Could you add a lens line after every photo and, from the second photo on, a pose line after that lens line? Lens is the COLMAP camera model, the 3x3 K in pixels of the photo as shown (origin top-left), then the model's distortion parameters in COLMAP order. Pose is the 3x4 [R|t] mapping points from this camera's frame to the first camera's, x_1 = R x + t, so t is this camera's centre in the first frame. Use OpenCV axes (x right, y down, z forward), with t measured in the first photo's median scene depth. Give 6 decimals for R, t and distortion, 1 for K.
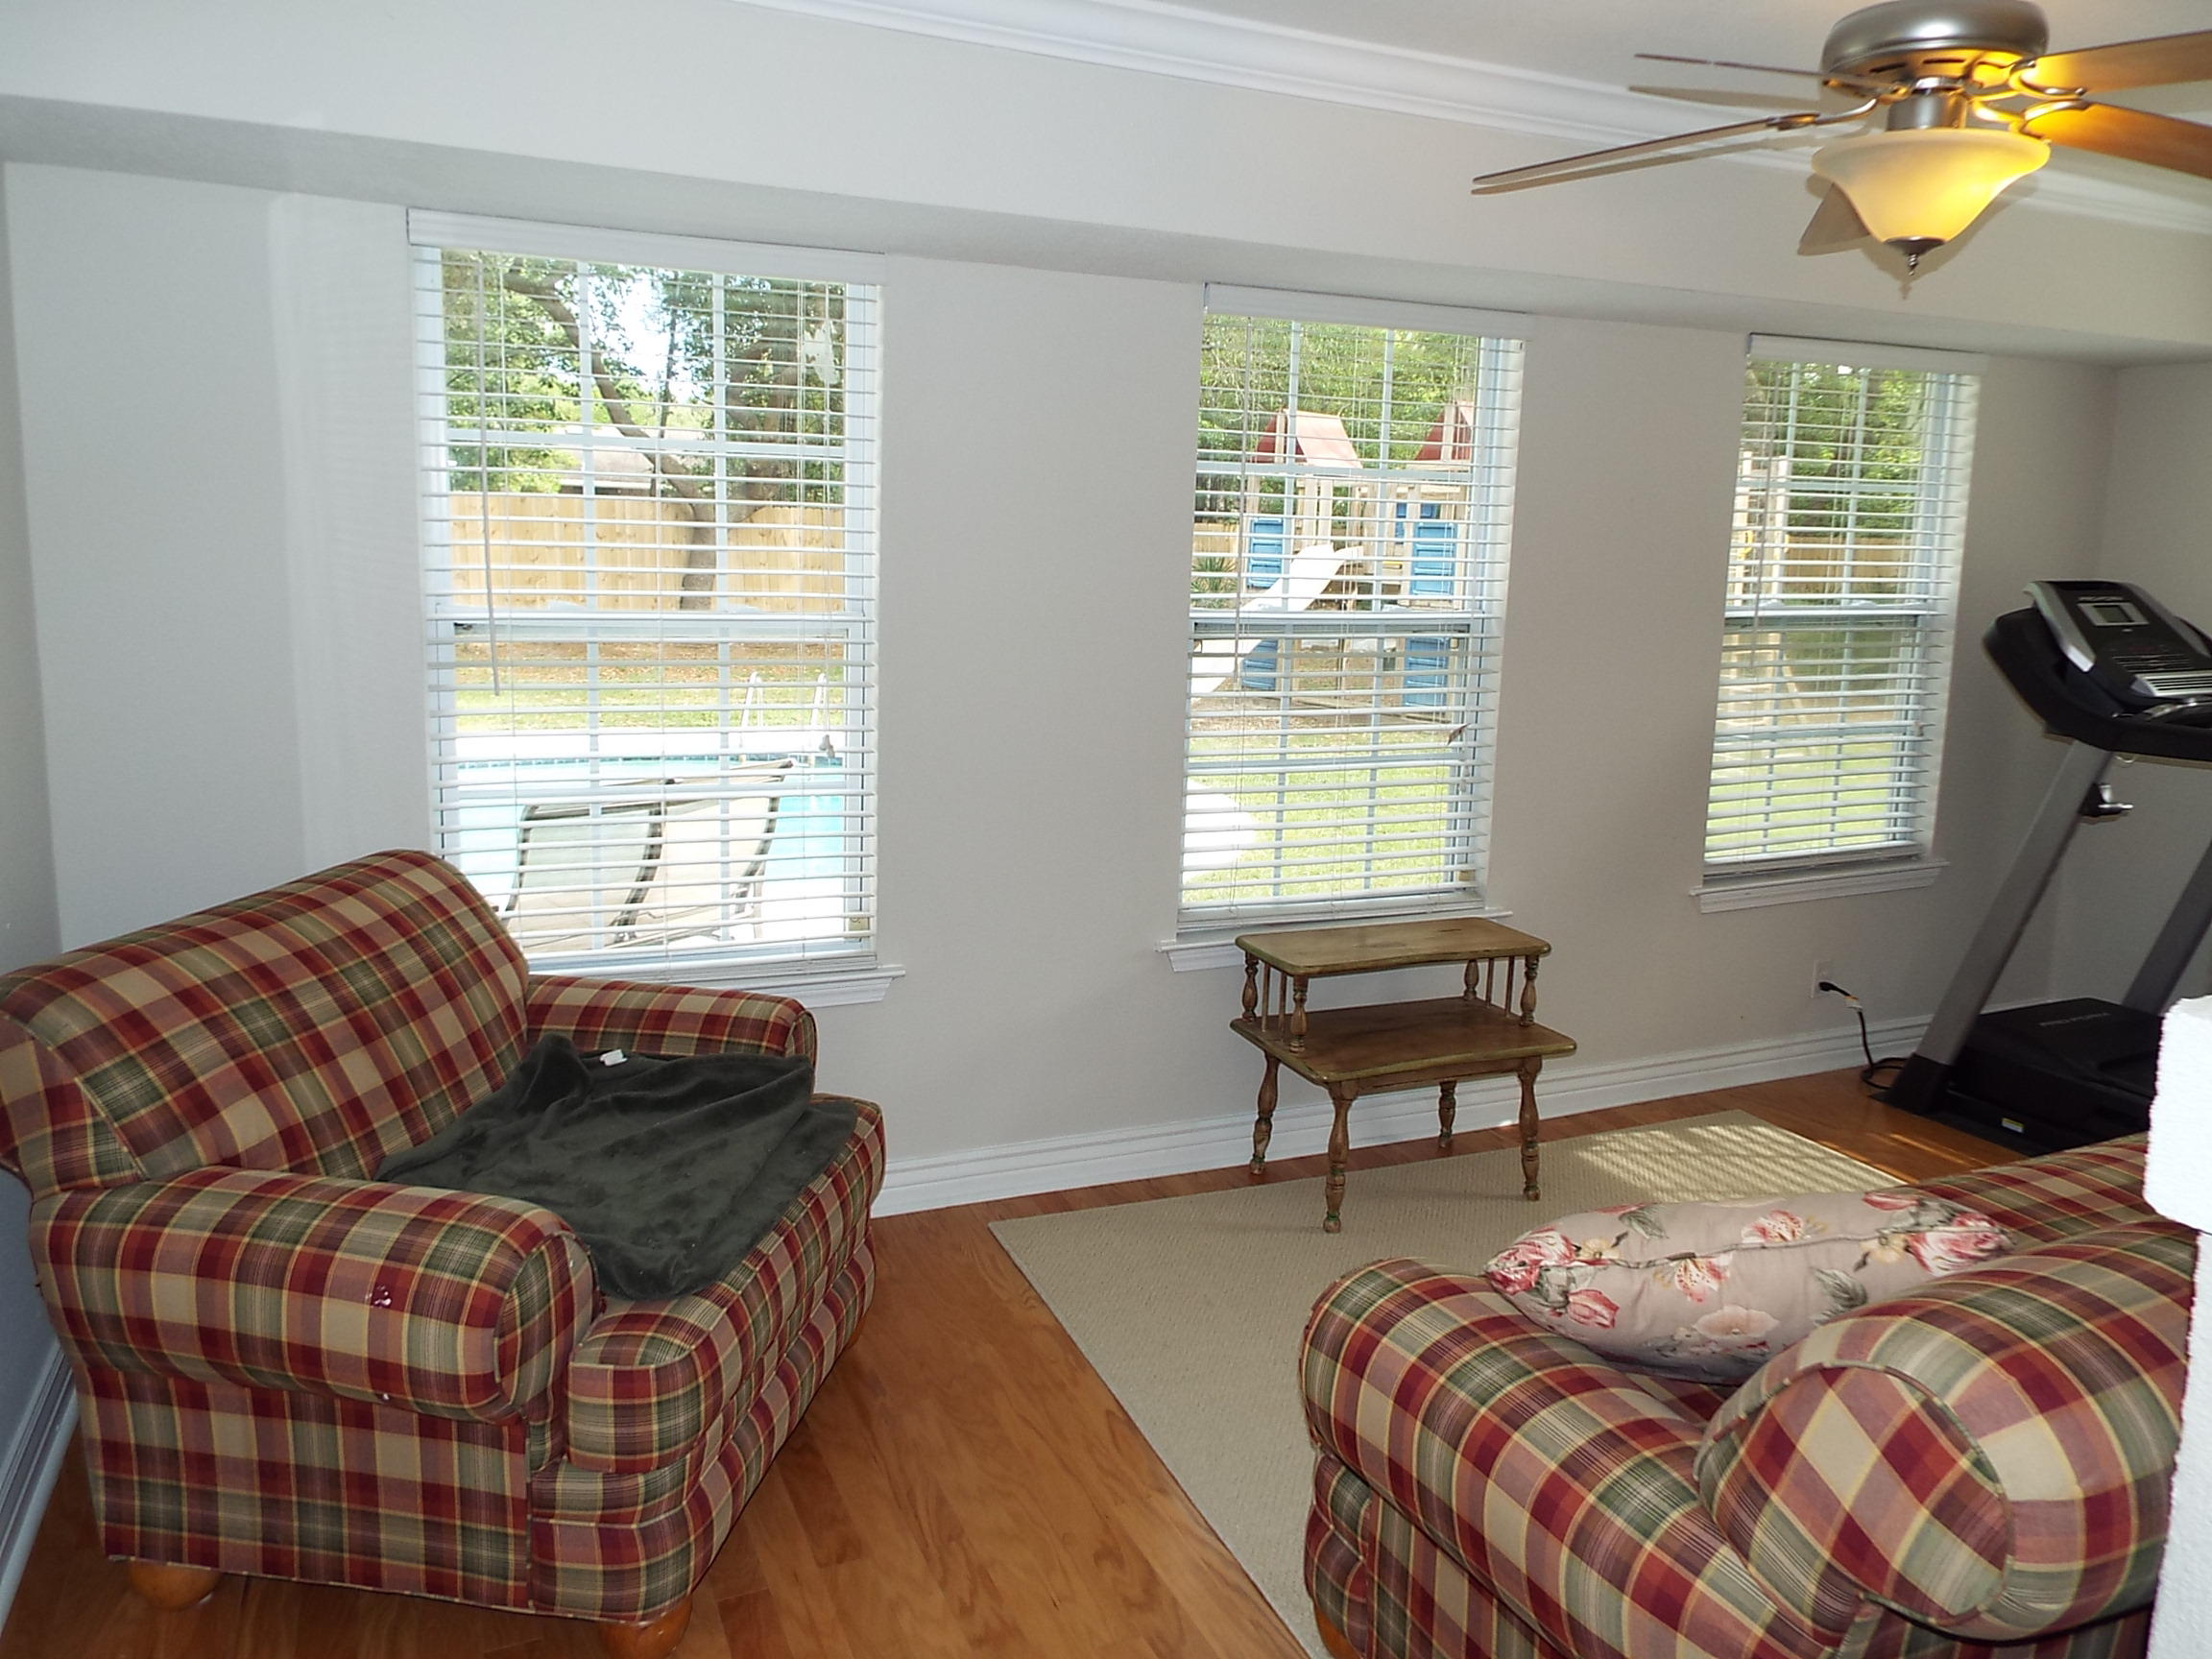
lens RADIAL K [[1619.8, 0, 1106.0], [0, 1619.8, 829.5], [0, 0, 1]] dist [-0.000164, 0.005159]
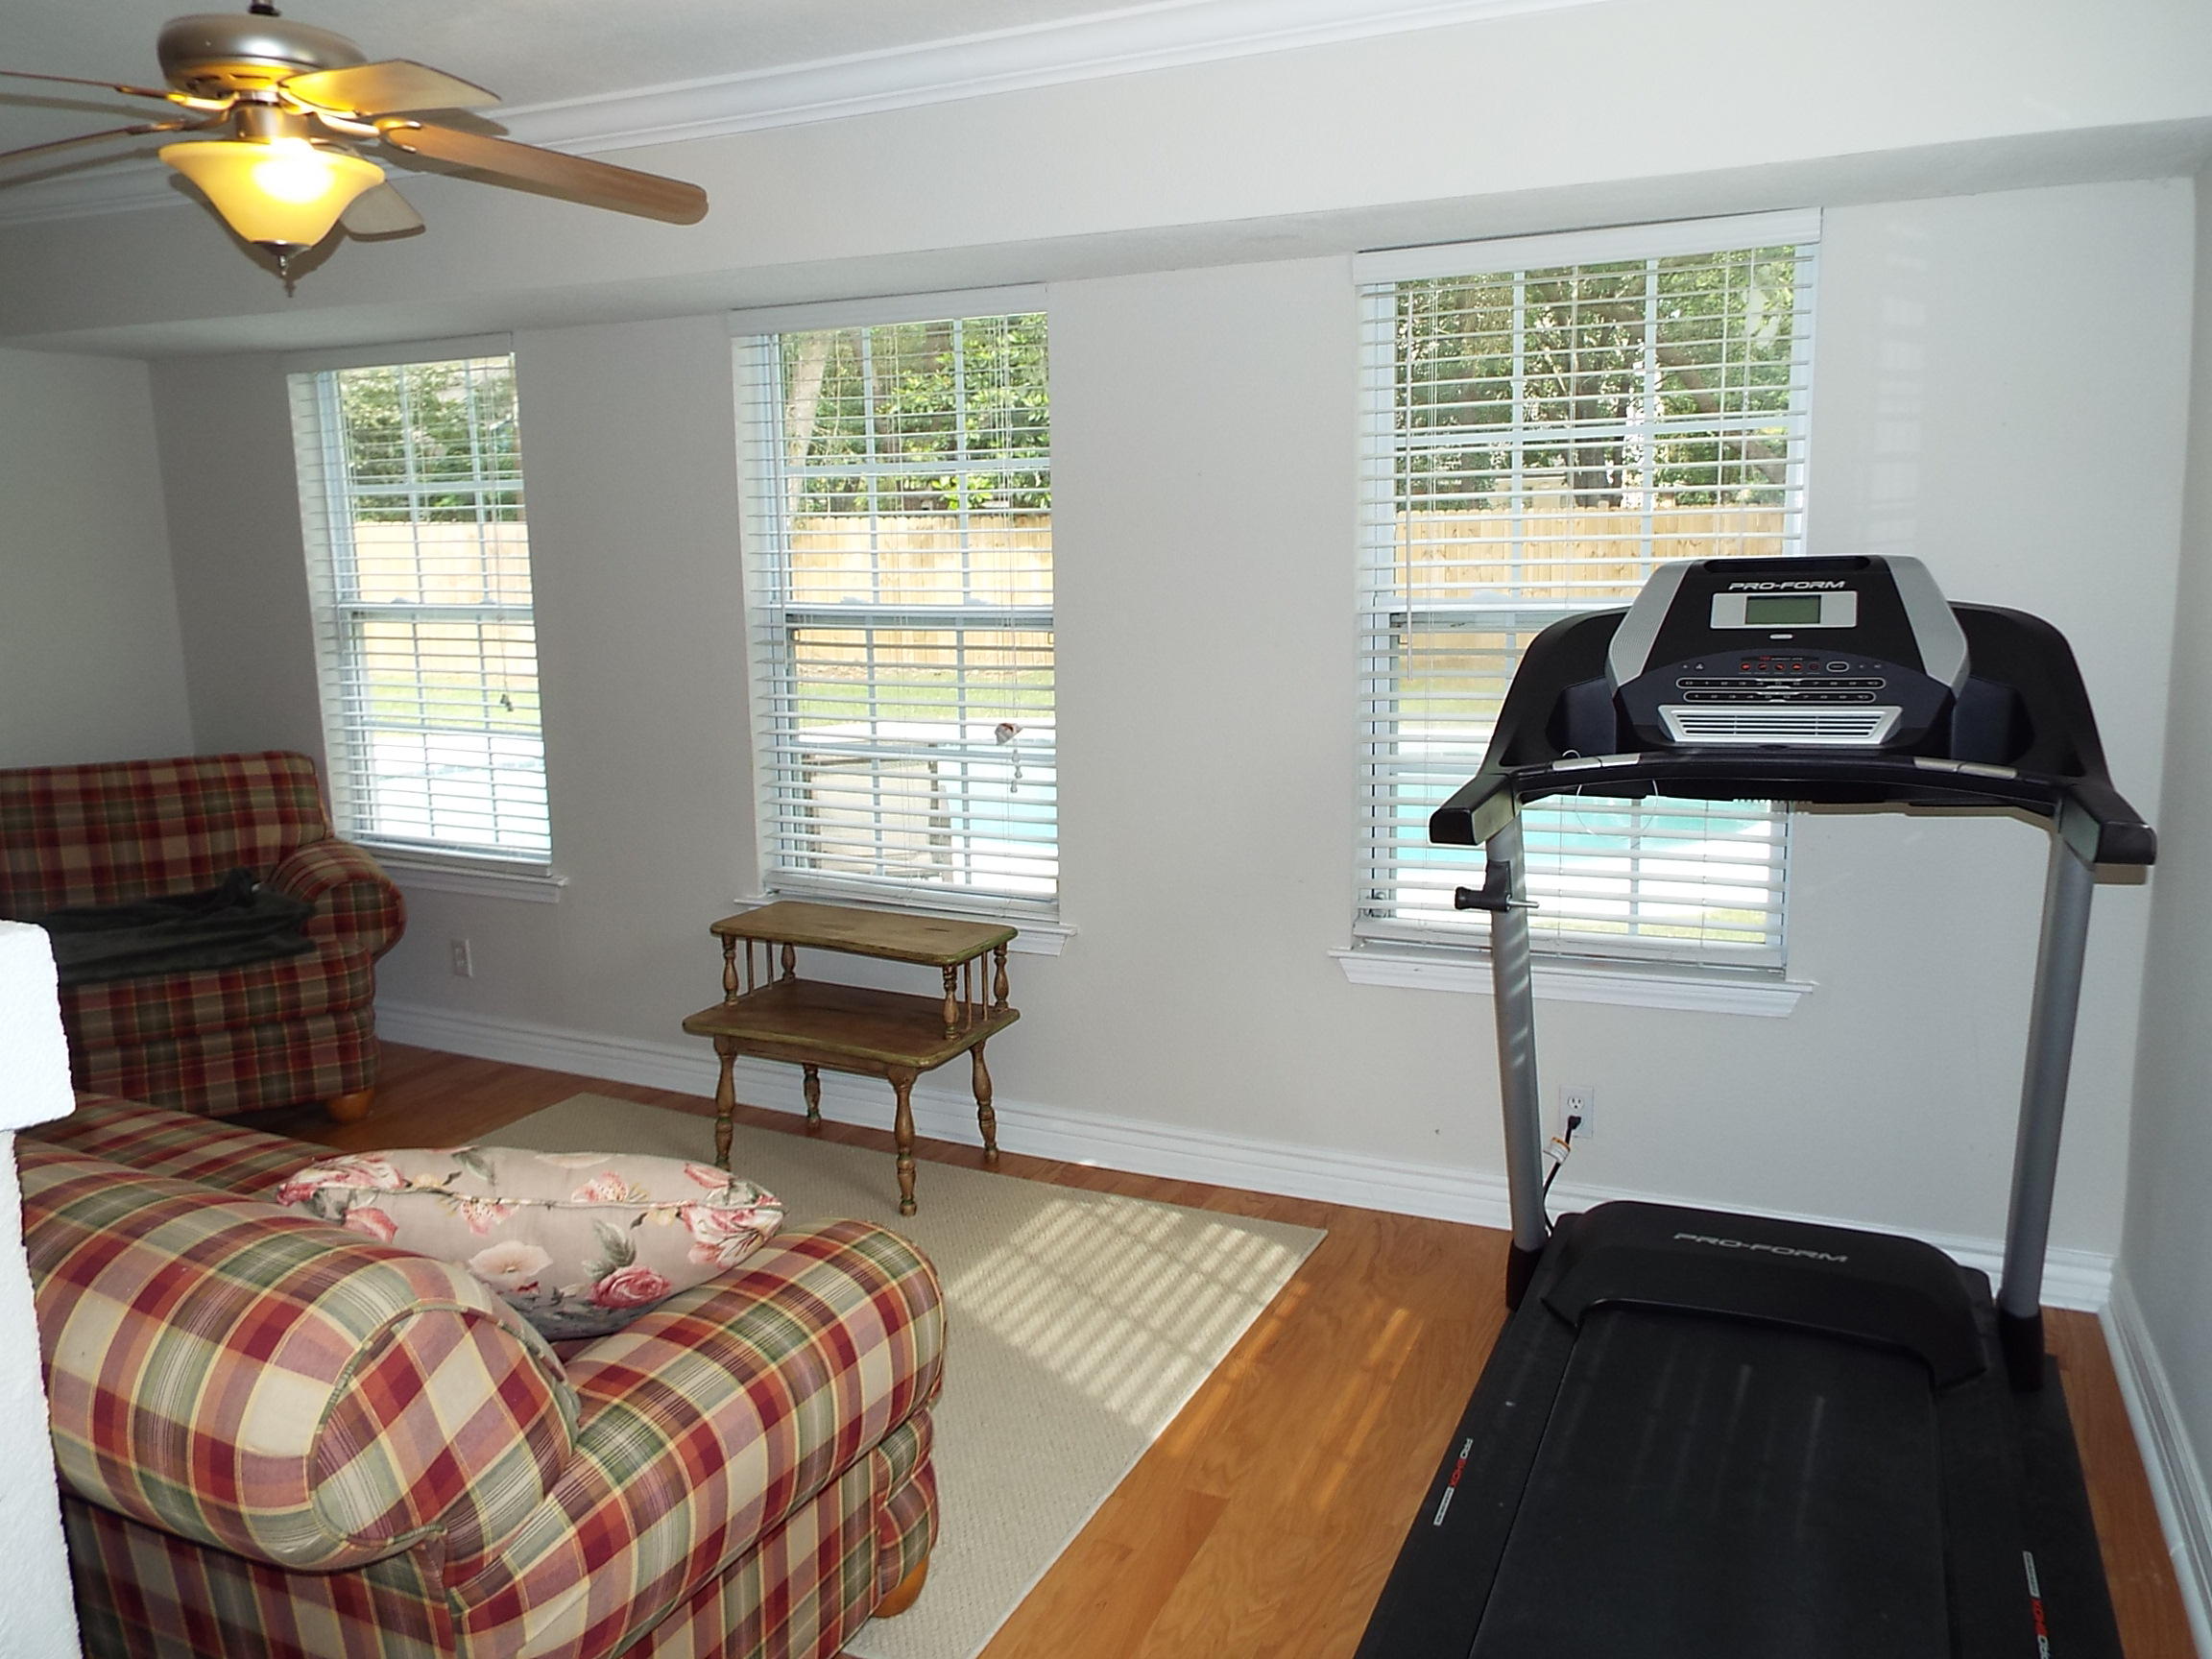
lens RADIAL K [[1619.8, 0, 1106.0], [0, 1619.8, 829.5], [0, 0, 1]] dist [-0.000164, 0.005159]
pose [[0.648444, 0.106208, -0.753817, 0.976978], [-0.105894, 0.993177, 0.048841, -0.054954], [0.753861, 0.048154, 0.655267, 0.418410]]
